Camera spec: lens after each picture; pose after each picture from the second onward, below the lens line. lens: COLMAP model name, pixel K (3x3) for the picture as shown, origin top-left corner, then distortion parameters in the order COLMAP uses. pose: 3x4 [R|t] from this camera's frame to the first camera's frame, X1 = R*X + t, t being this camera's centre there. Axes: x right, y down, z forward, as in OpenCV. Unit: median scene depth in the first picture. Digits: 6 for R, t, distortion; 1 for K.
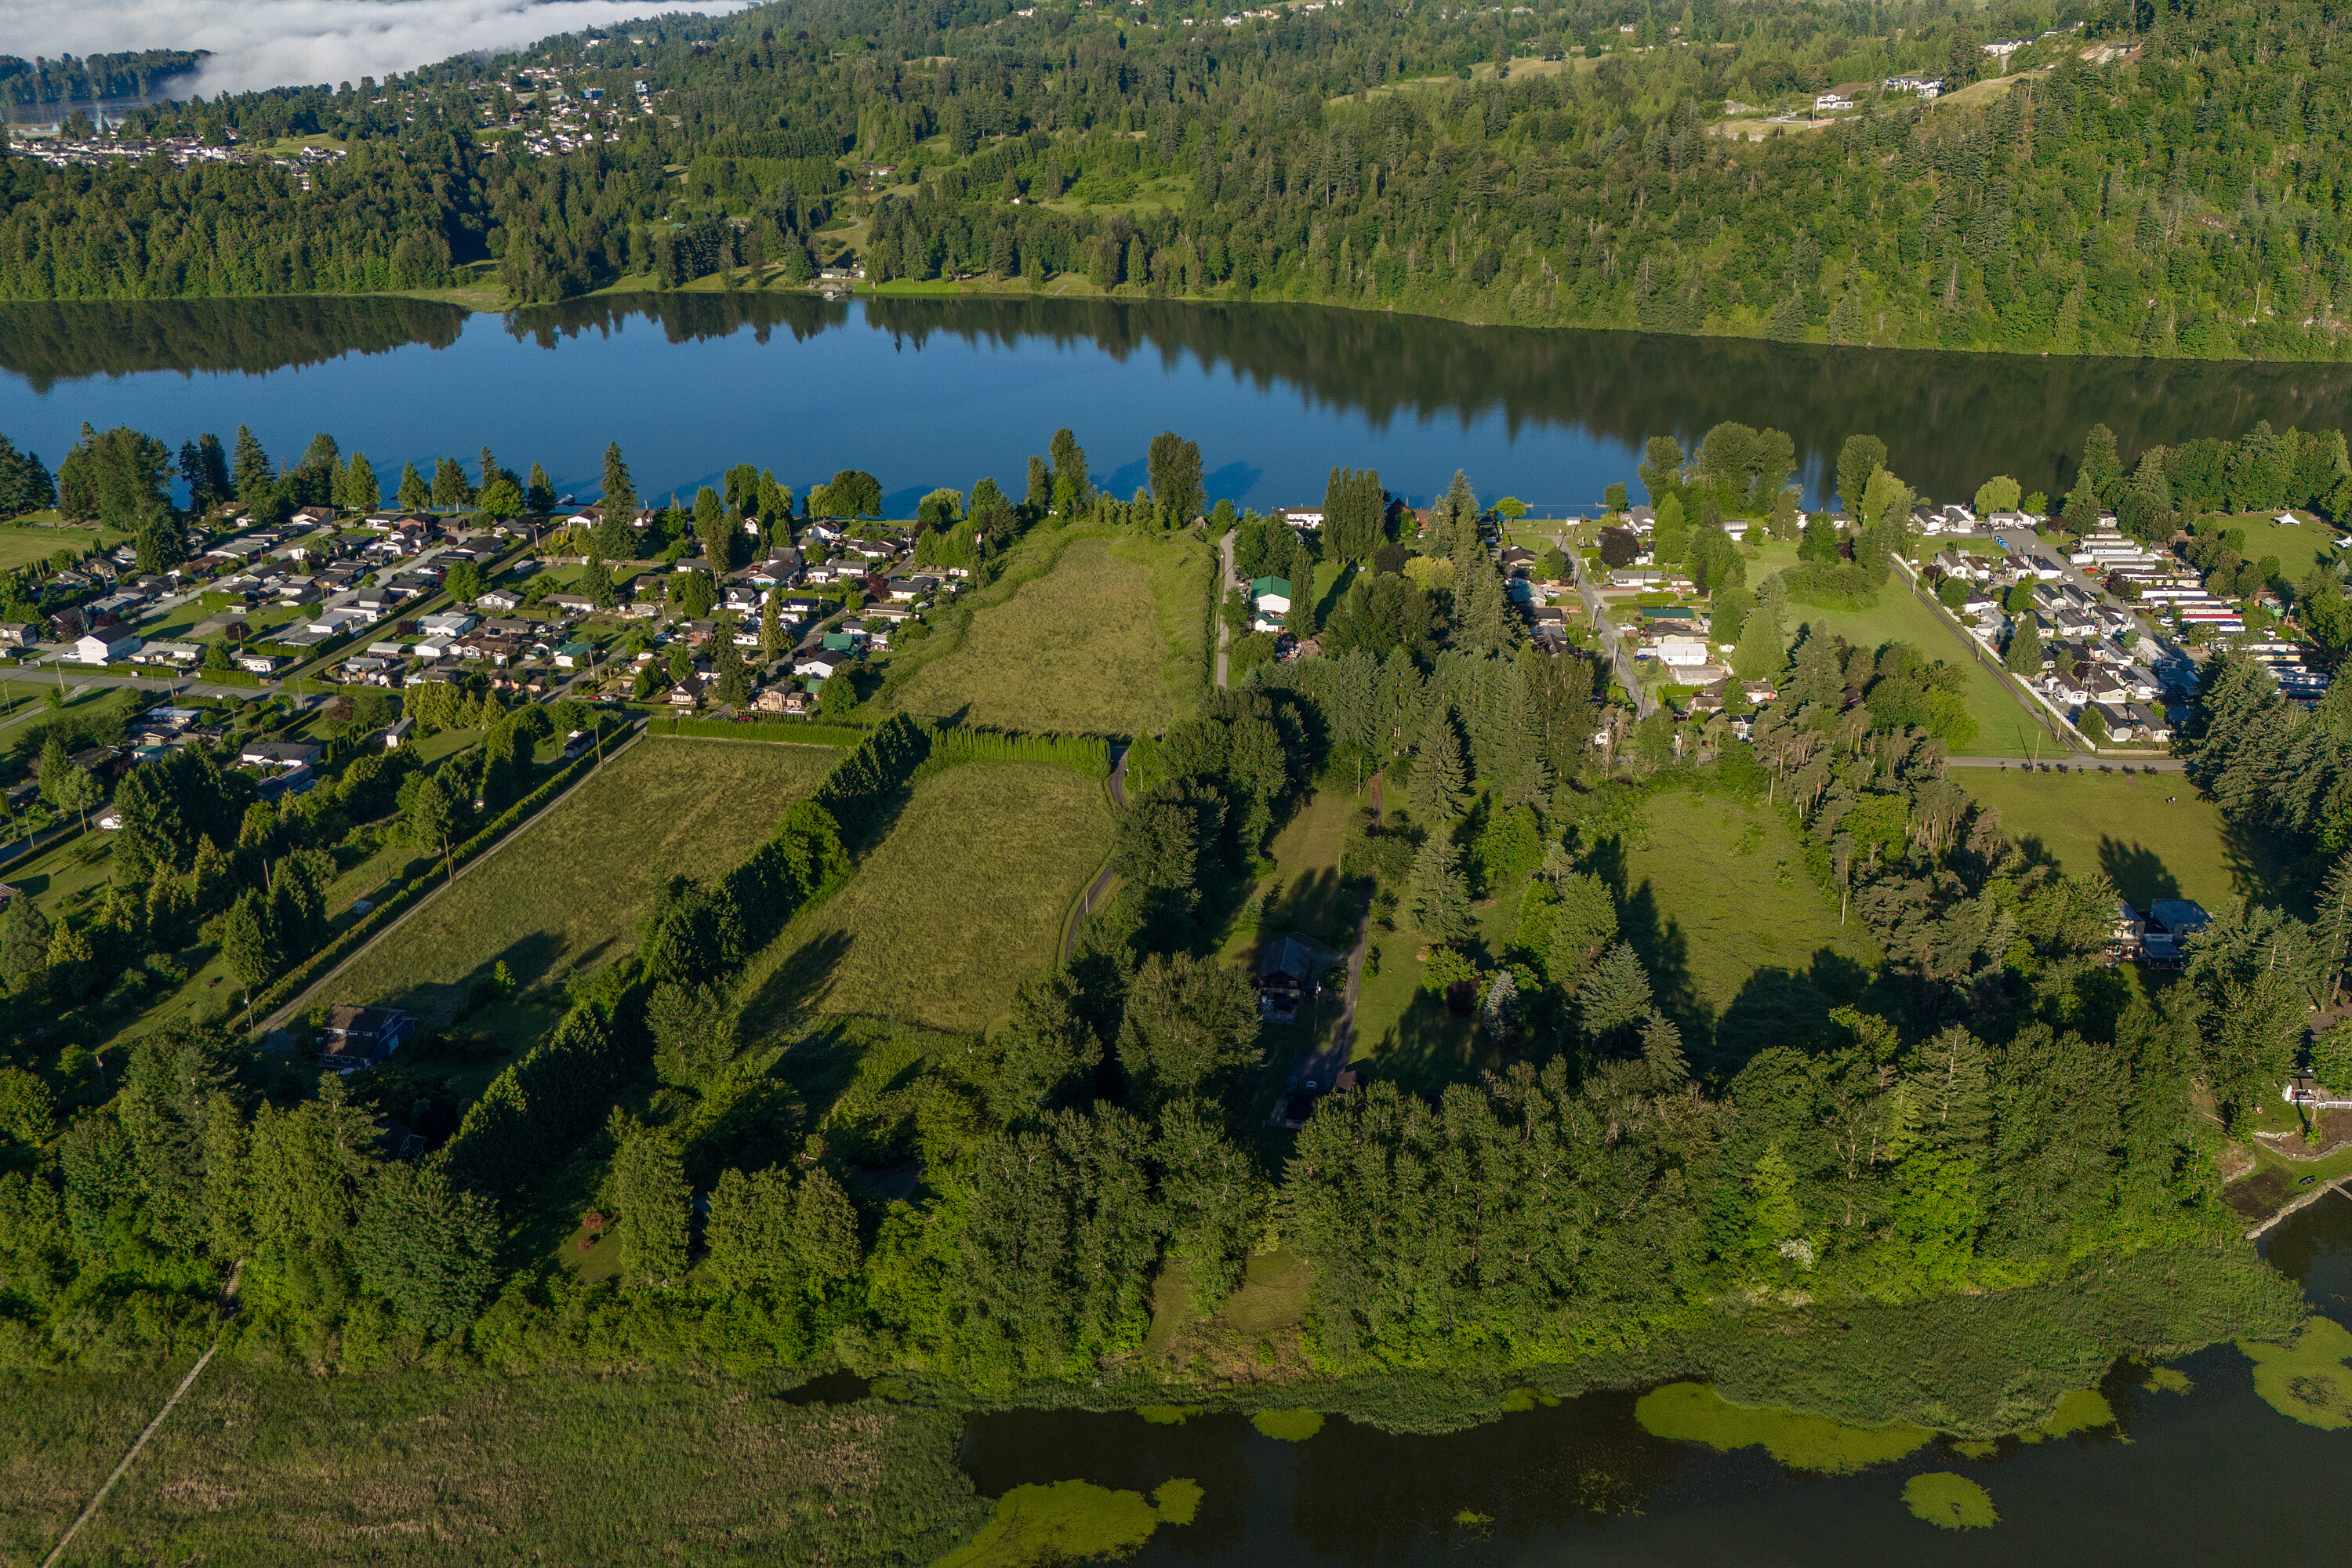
lens RADIAL K [[2017.9, 0, 1176.0], [0, 2017.9, 784.0], [0, 0, 1]] dist [0.071499, -0.068326]
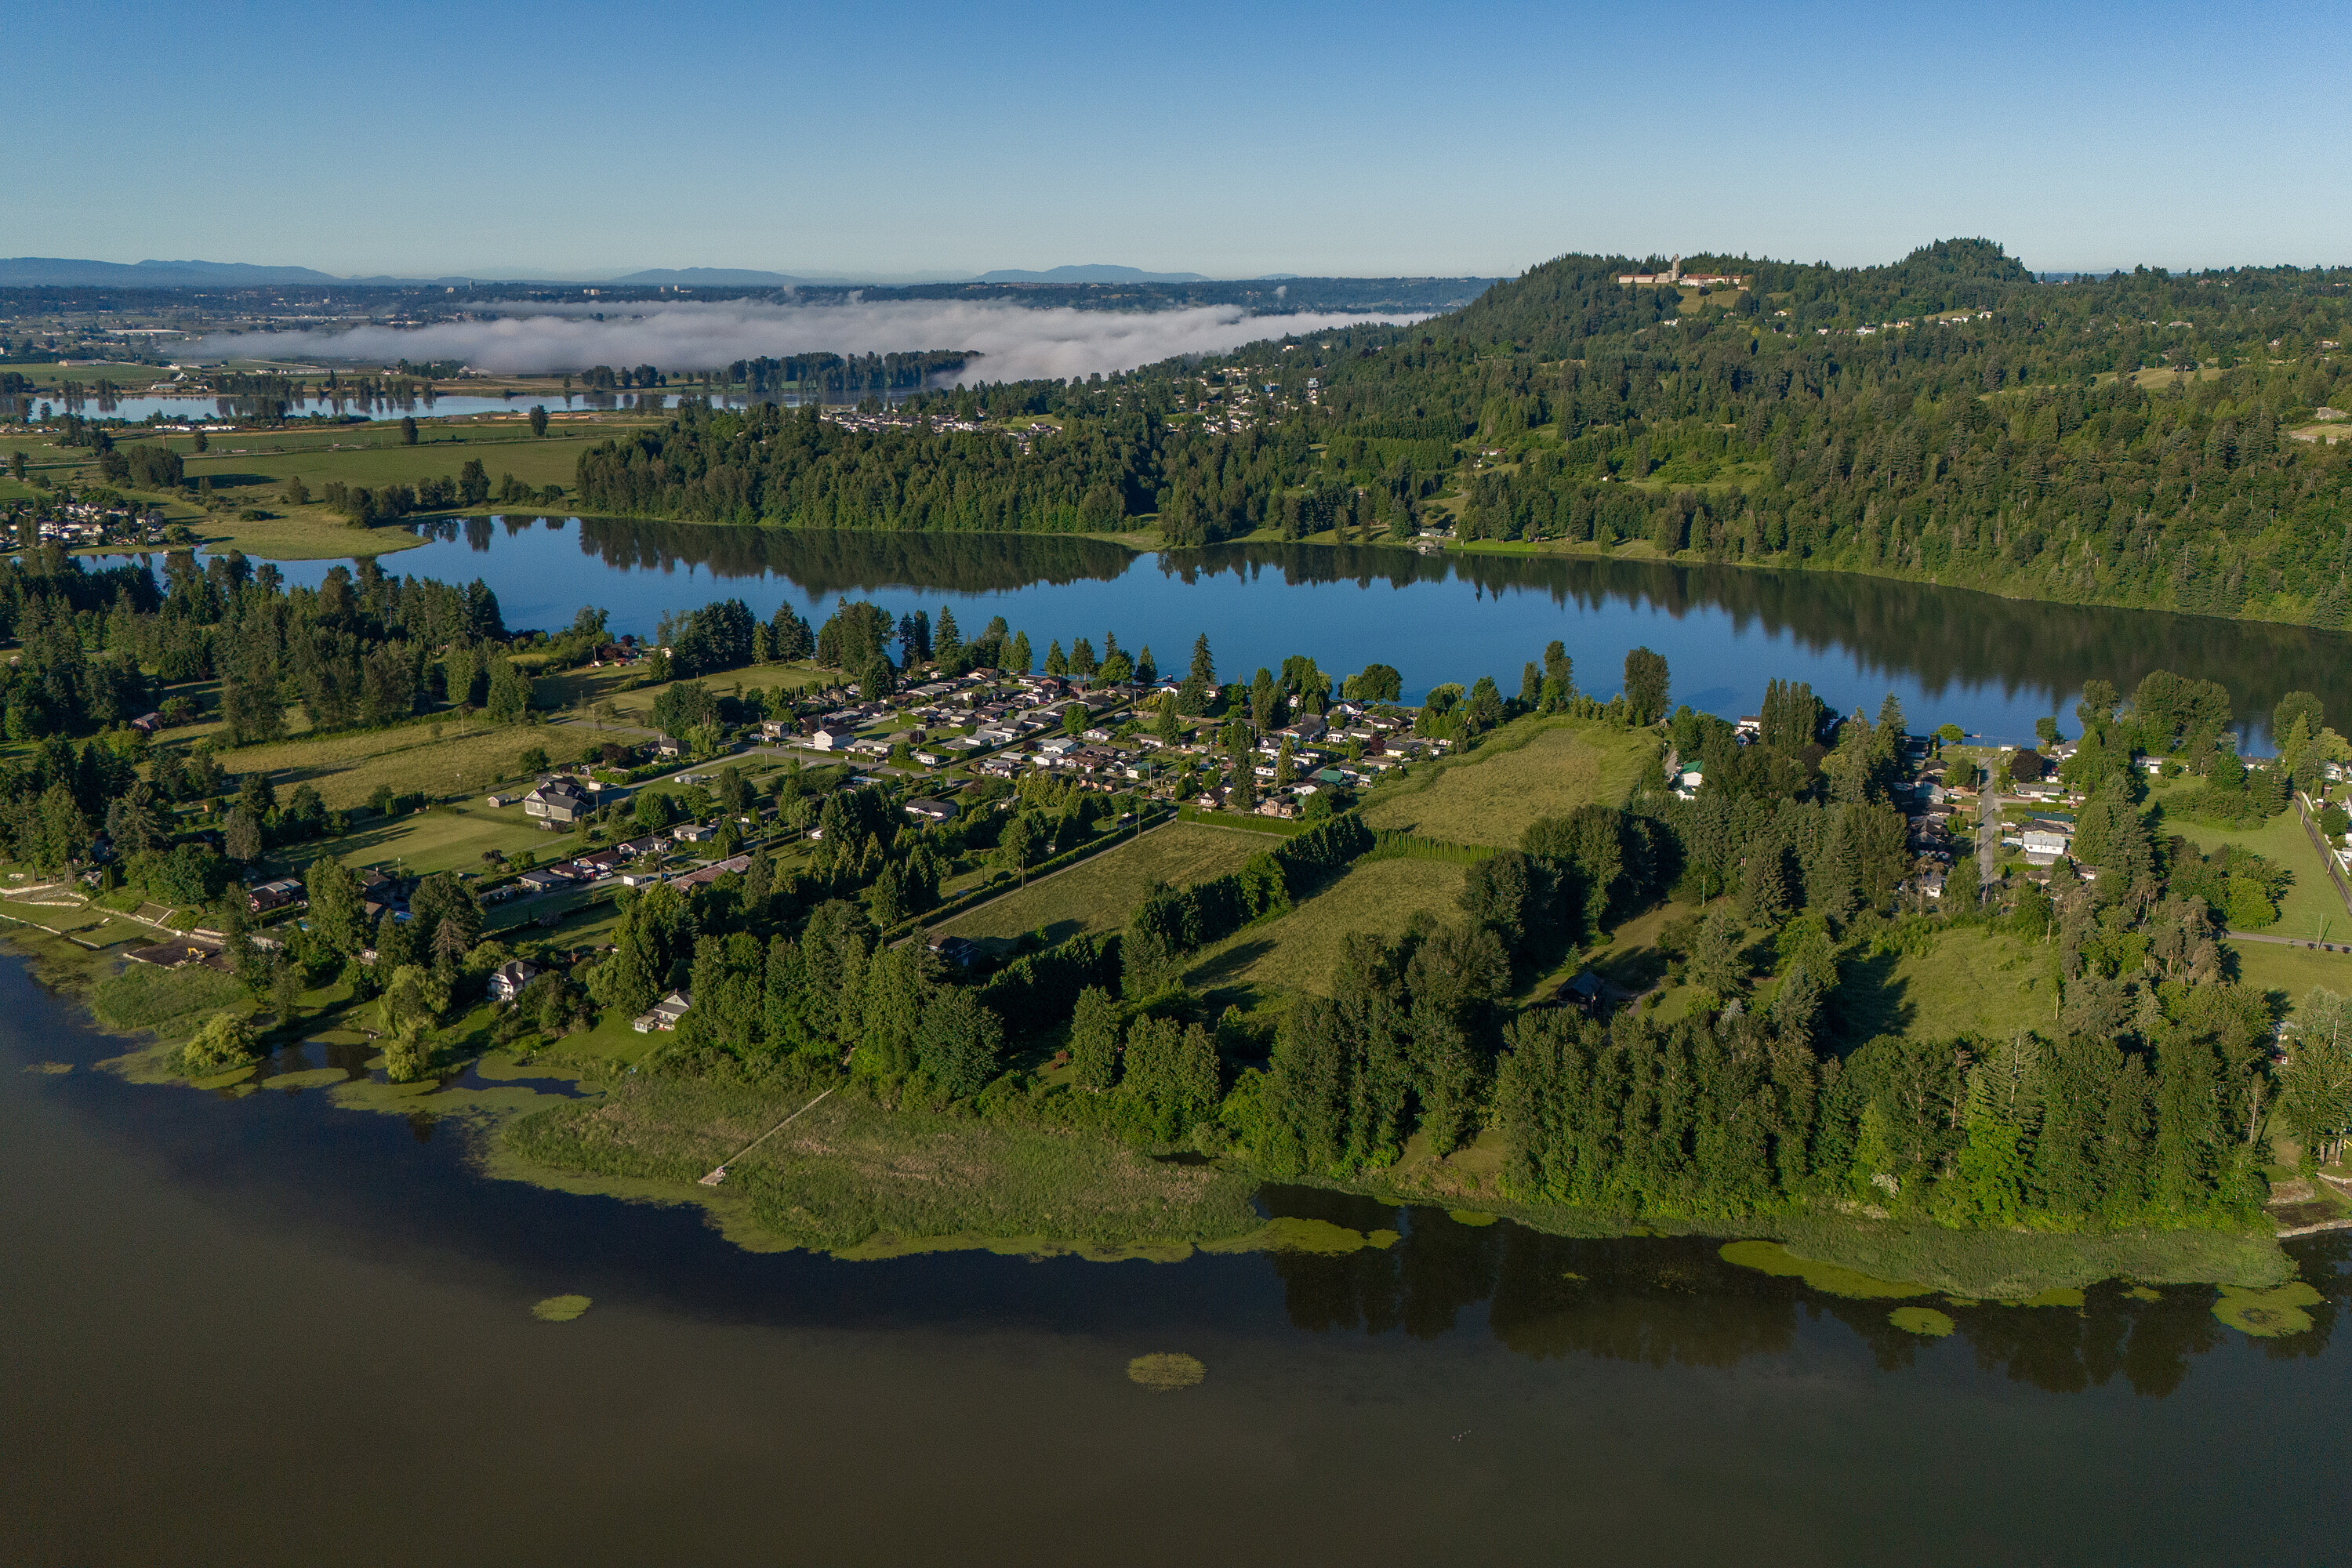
lens RADIAL K [[2051.1, 0, 1176.0], [0, 2051.1, 784.0], [0, 0, 1]] dist [0.126009, -0.241312]
pose [[0.946653, 0.082064, -0.311630, 0.124950], [-0.126037, 0.984287, -0.123668, 0.092881], [0.296585, 0.156347, 0.942122, -0.222914]]
